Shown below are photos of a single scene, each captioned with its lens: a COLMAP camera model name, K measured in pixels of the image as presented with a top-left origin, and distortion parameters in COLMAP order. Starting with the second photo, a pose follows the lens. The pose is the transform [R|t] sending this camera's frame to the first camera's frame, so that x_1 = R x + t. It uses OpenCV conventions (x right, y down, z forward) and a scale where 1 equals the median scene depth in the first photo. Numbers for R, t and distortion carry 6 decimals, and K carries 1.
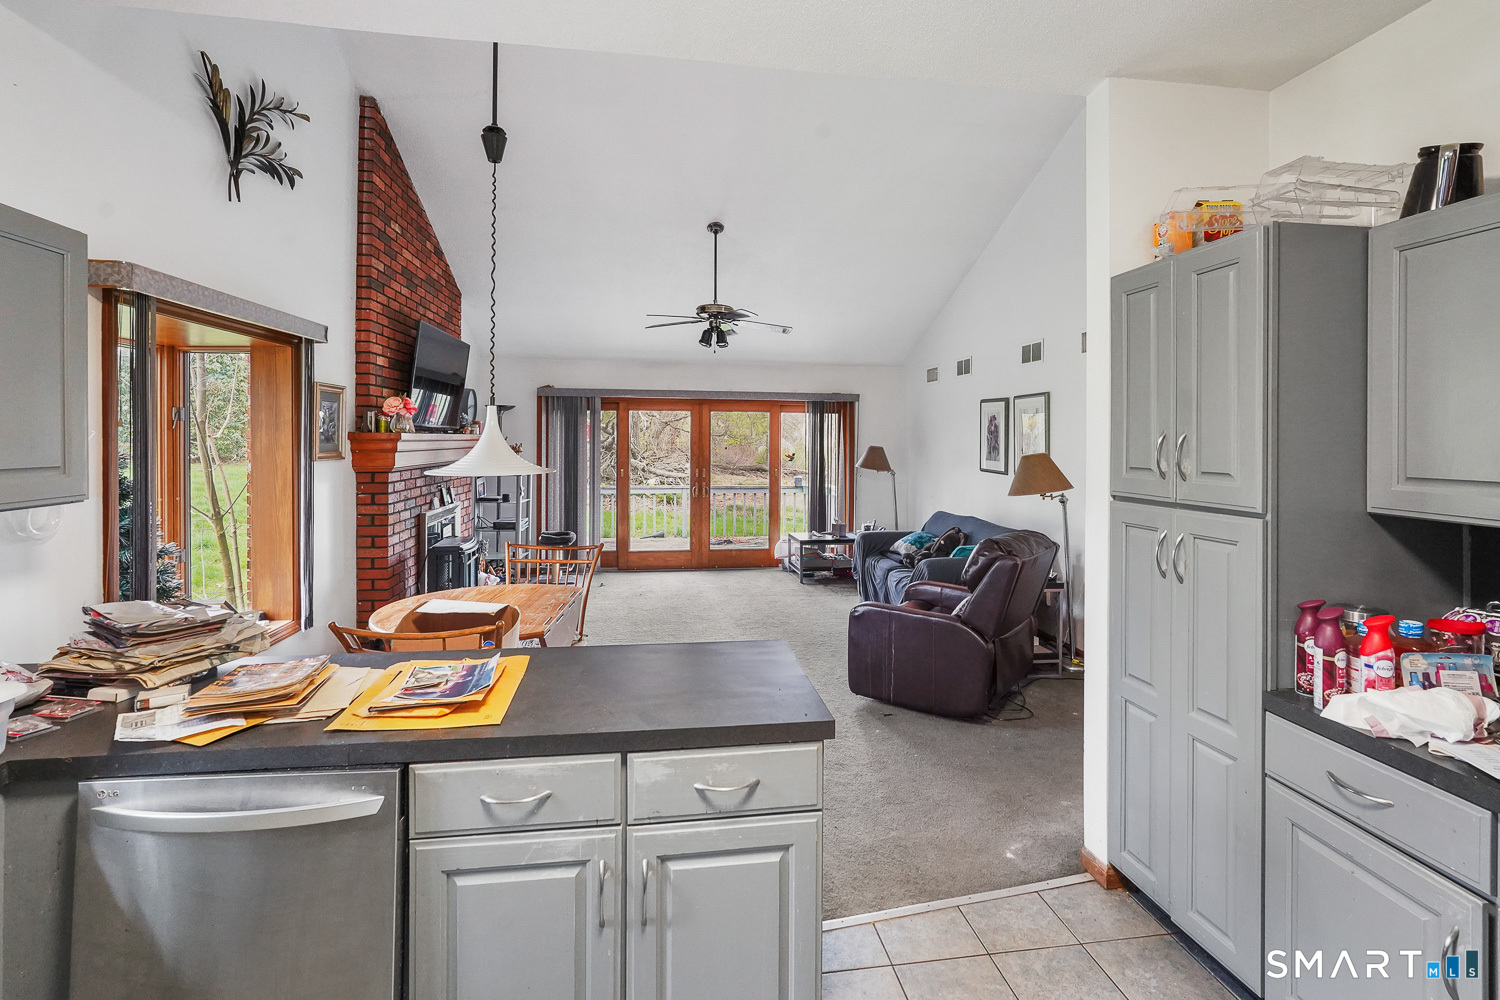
lens RADIAL K [[691.1, 0, 763.7], [0, 691.1, 446.3], [0, 0, 1]] dist [-0.016905, 0.009379]
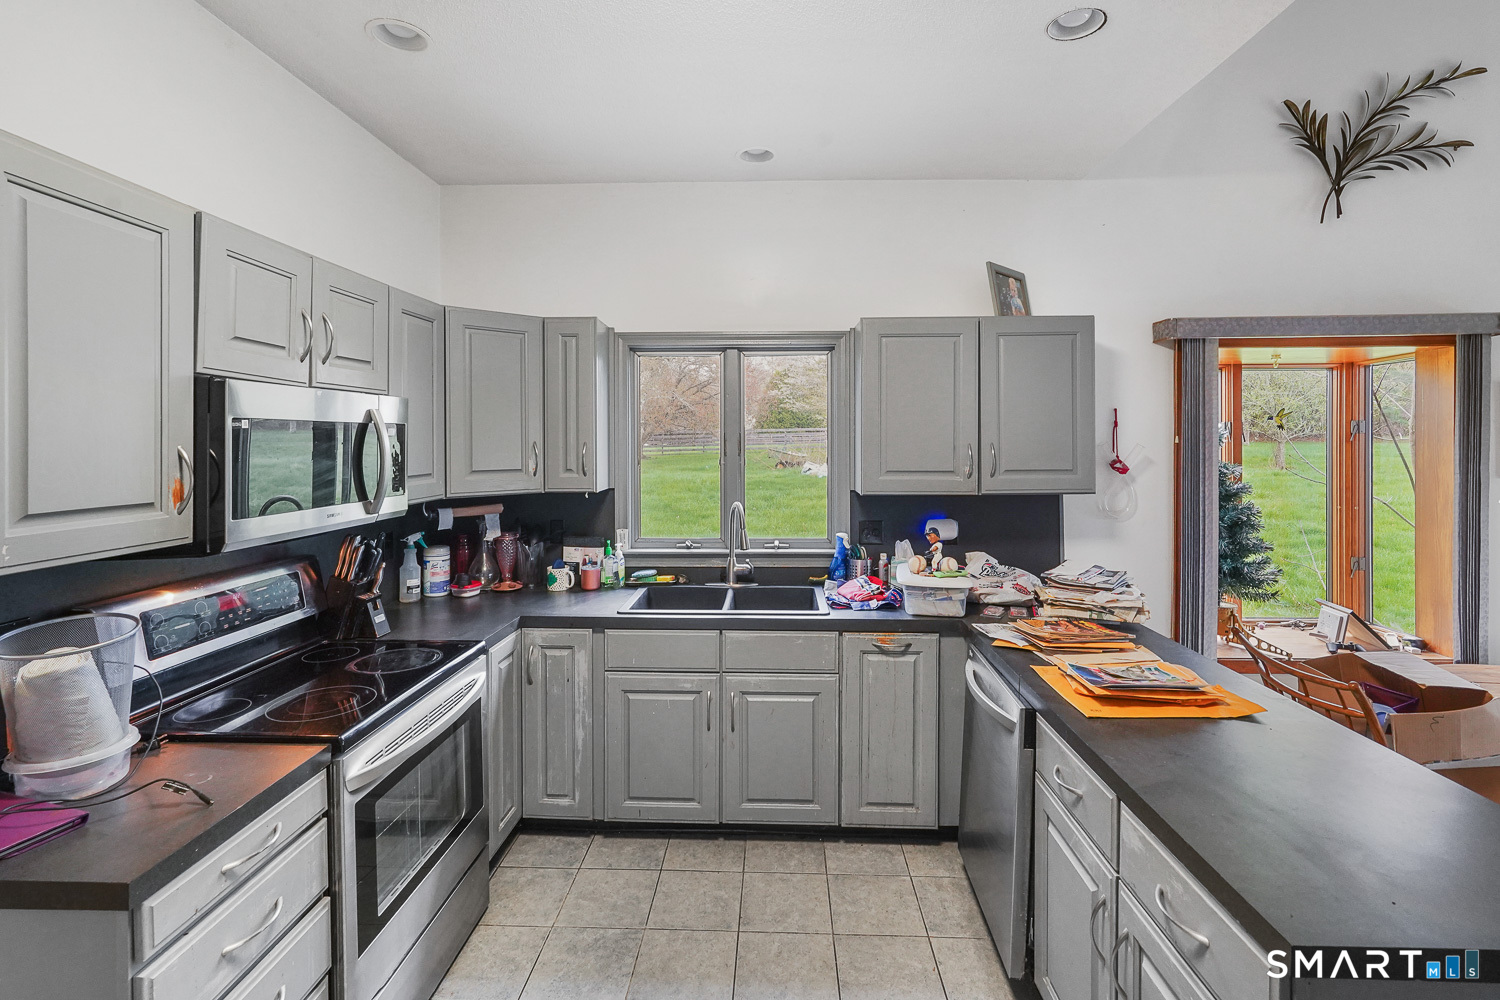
lens RADIAL K [[691.1, 0, 760.3], [0, 691.1, 445.2], [0, 0, 1]] dist [-0.016905, 0.009379]
pose [[-0.174204, -0.001857, -0.984708, 0.261644], [-0.009602, 0.999954, -0.000188, -0.007956], [0.984663, 0.009423, -0.174214, 0.233038]]
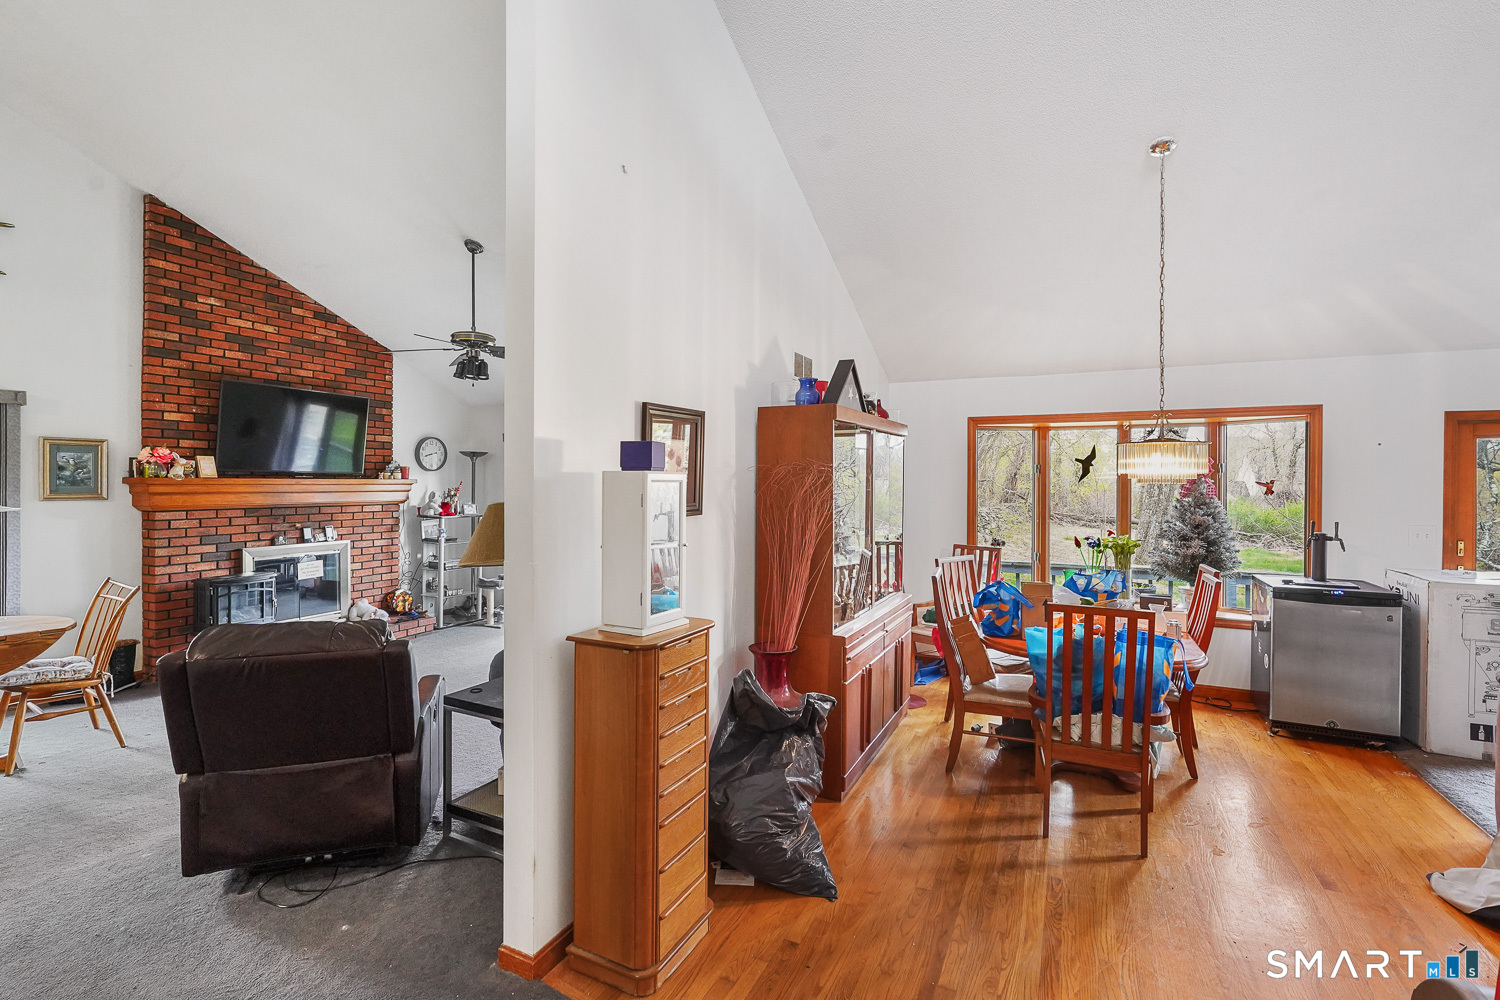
lens RADIAL K [[691.1, 0, 739.8], [0, 691.1, 484.7], [0, 0, 1]] dist [-0.016905, 0.009379]
pose [[0.837000, -0.000962, -0.547201, 0.920848], [-0.004152, 0.999959, -0.008108, -0.002716], [0.547186, 0.009058, 0.836962, 0.570173]]
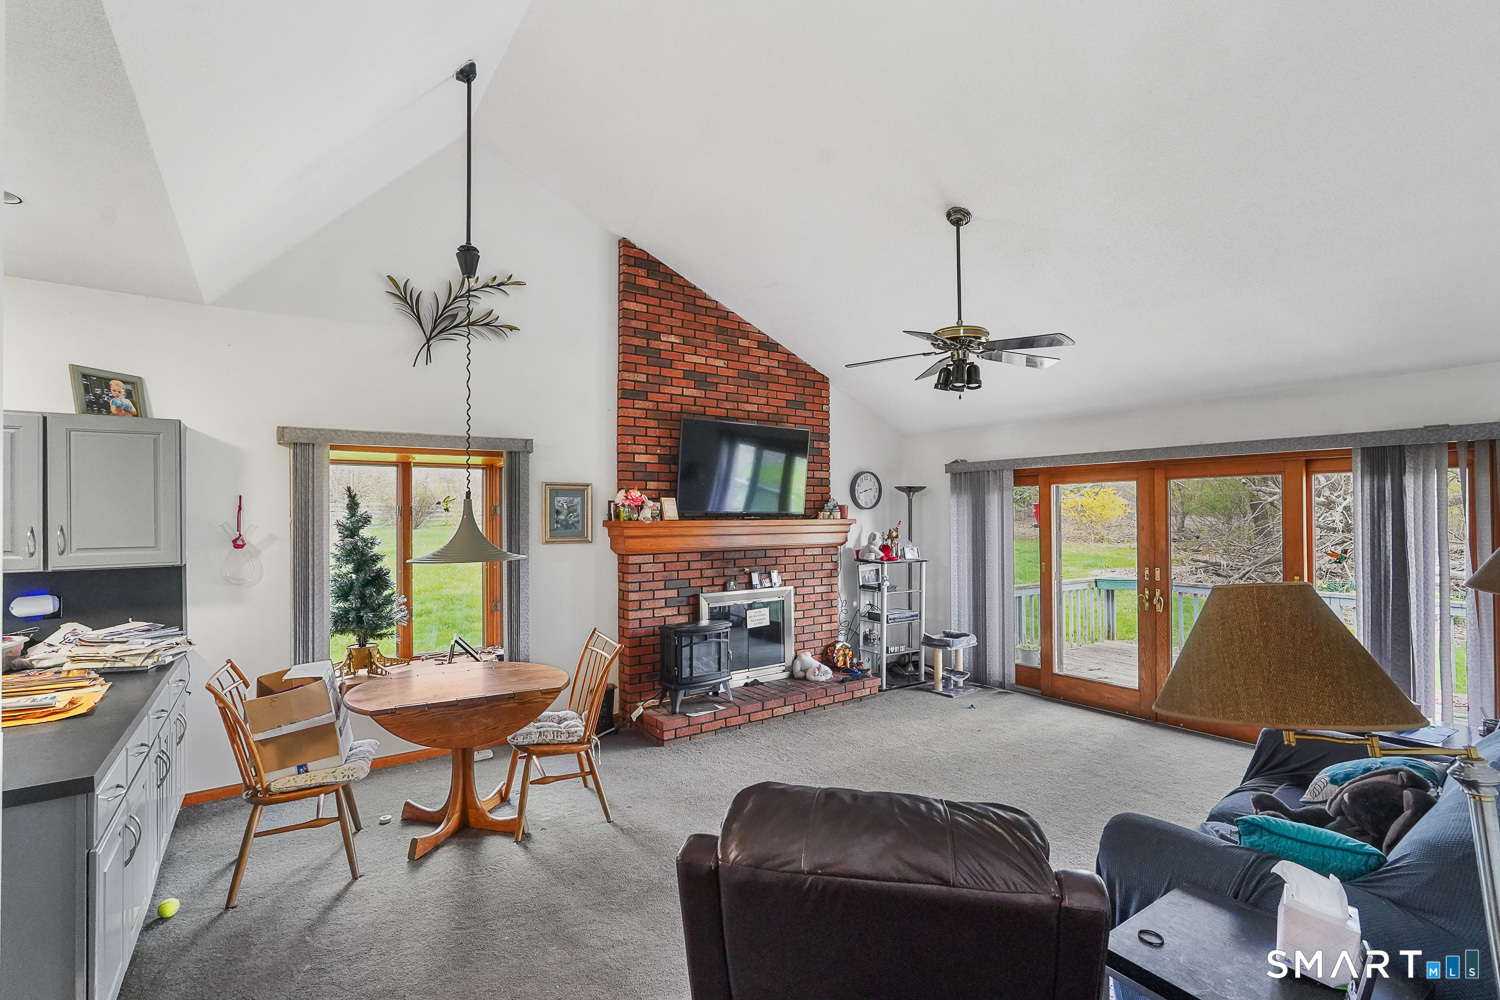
lens RADIAL K [[691.1, 0, 750.2], [0, 691.1, 507.5], [0, 0, 1]] dist [-0.016905, 0.009379]
pose [[0.462609, -0.019733, -0.886343, 0.576043], [-0.001745, 0.999730, -0.023168, -0.015207], [0.886561, 0.012264, 0.462450, 0.646547]]
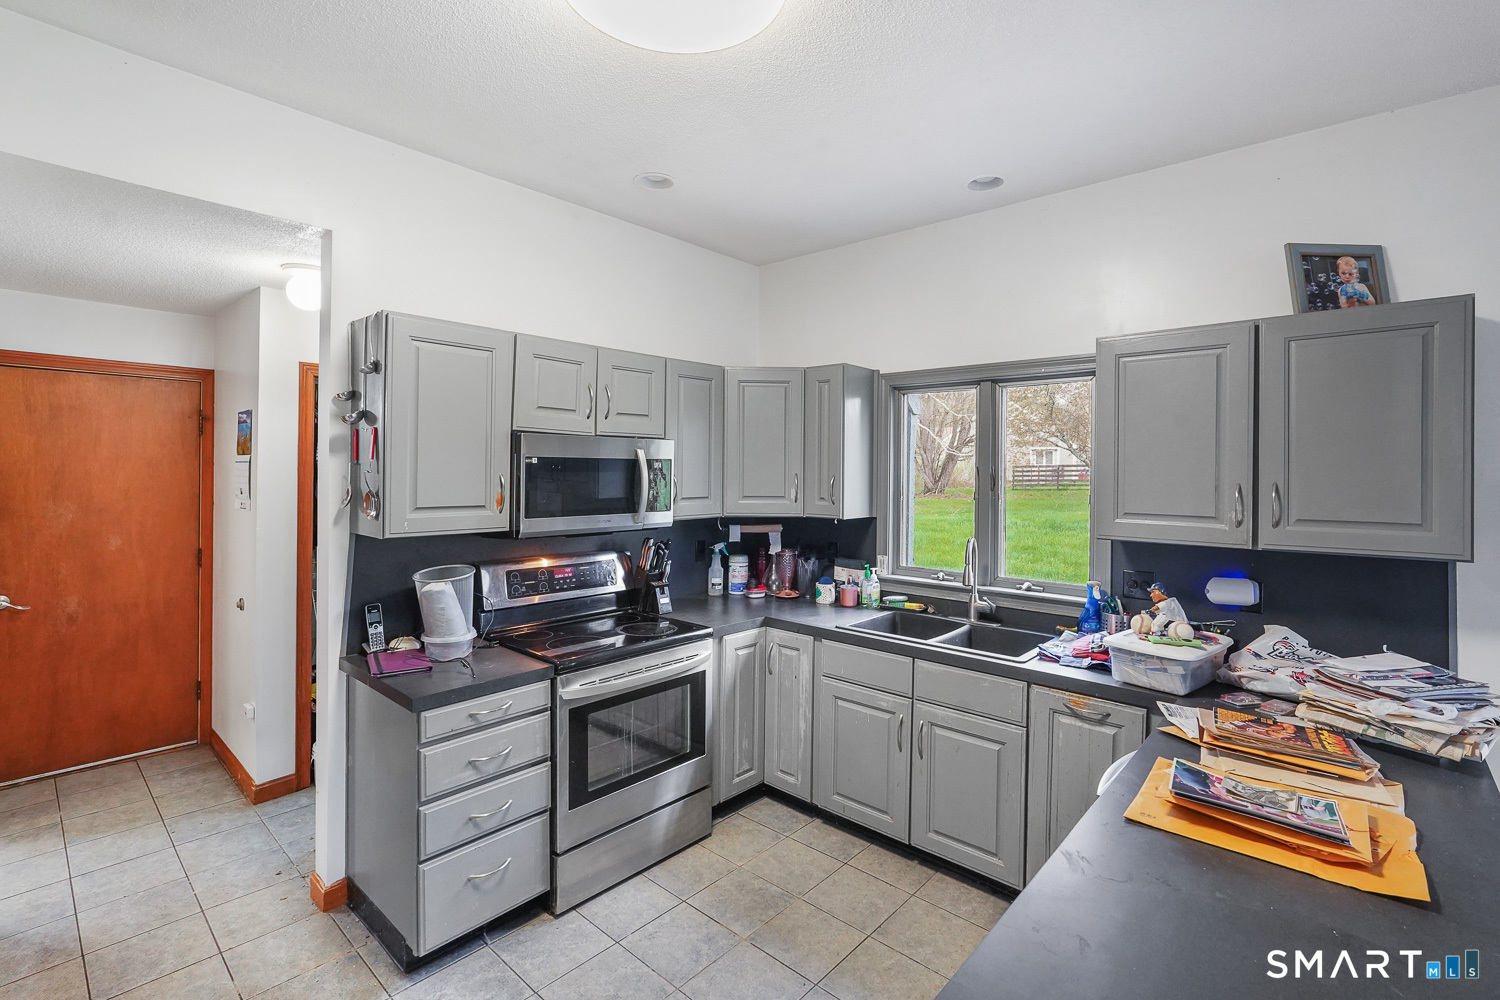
lens RADIAL K [[691.1, 0, 753.5], [0, 691.1, 468.9], [0, 0, 1]] dist [-0.016905, 0.009379]
pose [[-0.769315, -0.016416, -0.638659, 0.188796], [-0.022612, 0.999743, 0.001542, -0.014602], [0.638469, 0.015628, -0.769489, 0.472949]]
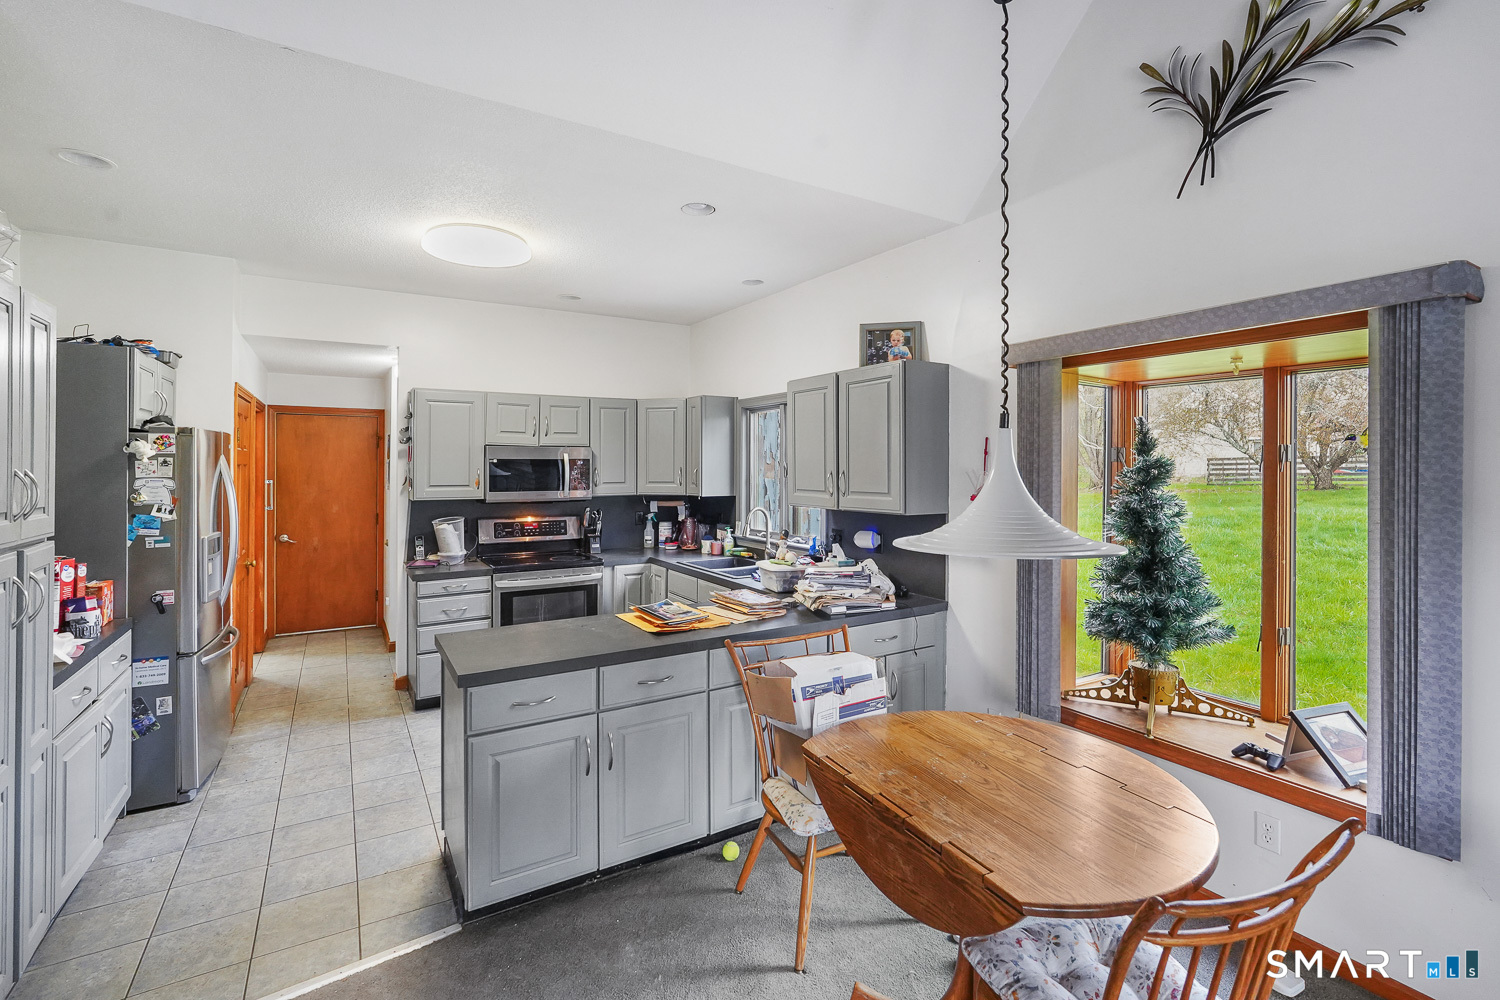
lens RADIAL K [[691.1, 0, 756.6], [0, 691.1, 457.5], [0, 0, 1]] dist [-0.016905, 0.009379]
pose [[-0.919074, -0.013685, -0.393848, 0.008718], [-0.012634, 0.999906, -0.005260, -0.021289], [0.393883, 0.000142, -0.919160, 1.051593]]
